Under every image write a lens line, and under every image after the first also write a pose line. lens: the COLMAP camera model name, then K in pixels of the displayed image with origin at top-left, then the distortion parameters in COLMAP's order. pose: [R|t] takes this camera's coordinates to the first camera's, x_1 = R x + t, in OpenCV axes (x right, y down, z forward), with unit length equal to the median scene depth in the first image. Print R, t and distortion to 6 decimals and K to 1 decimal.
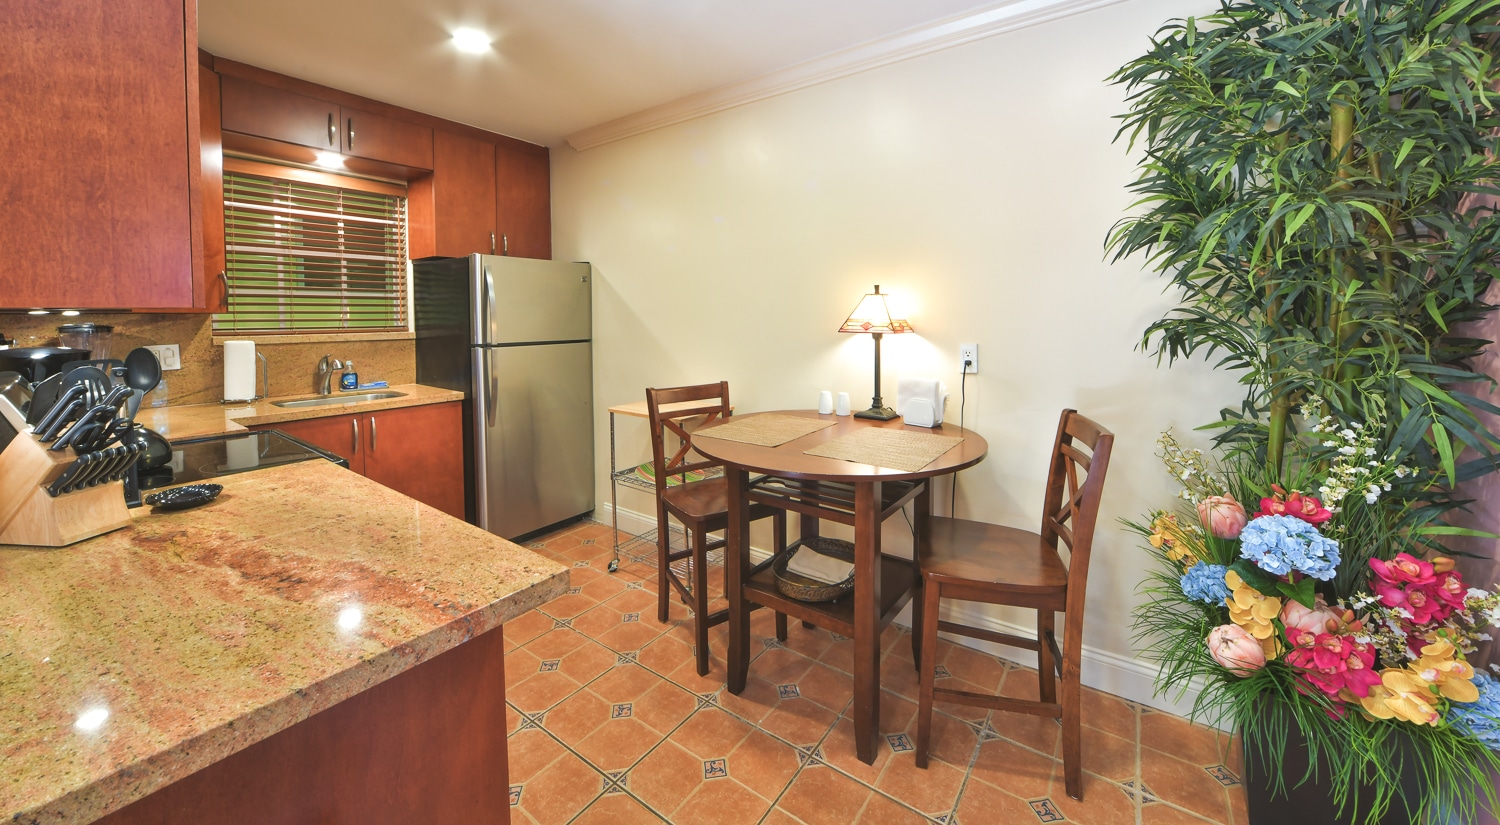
lens RADIAL K [[547.3, 0, 748.4], [0, 547.3, 342.8], [0, 0, 1]] dist [-0.020991, 0.000158]
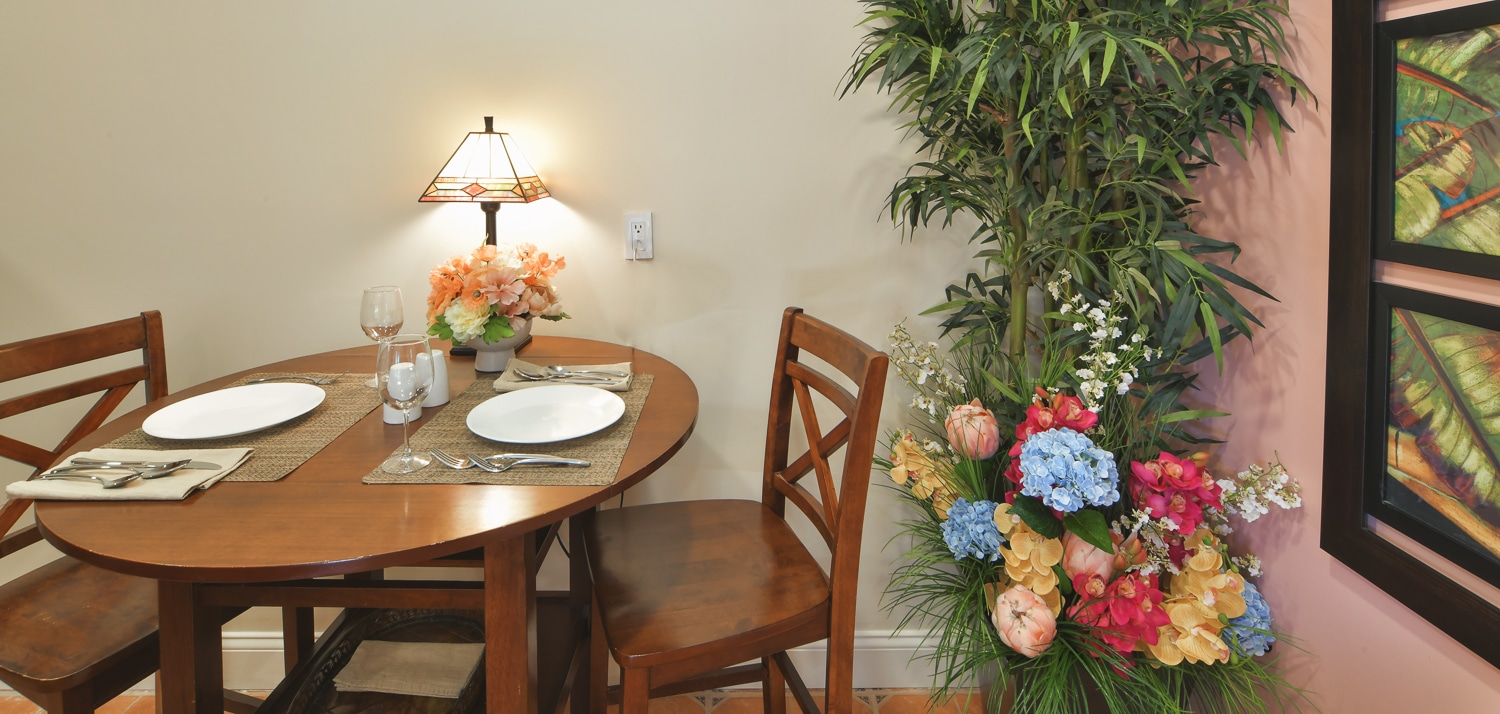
lens RADIAL K [[743.1, 0, 748.0], [0, 743.1, 166.9], [0, 0, 1]] dist [-0.004170, 0.000076]
pose [[0.807425, -0.013343, 0.589820, -0.007276], [0.028069, 0.999481, -0.015814, -0.056666], [-0.589303, 0.029324, 0.807380, 0.362410]]
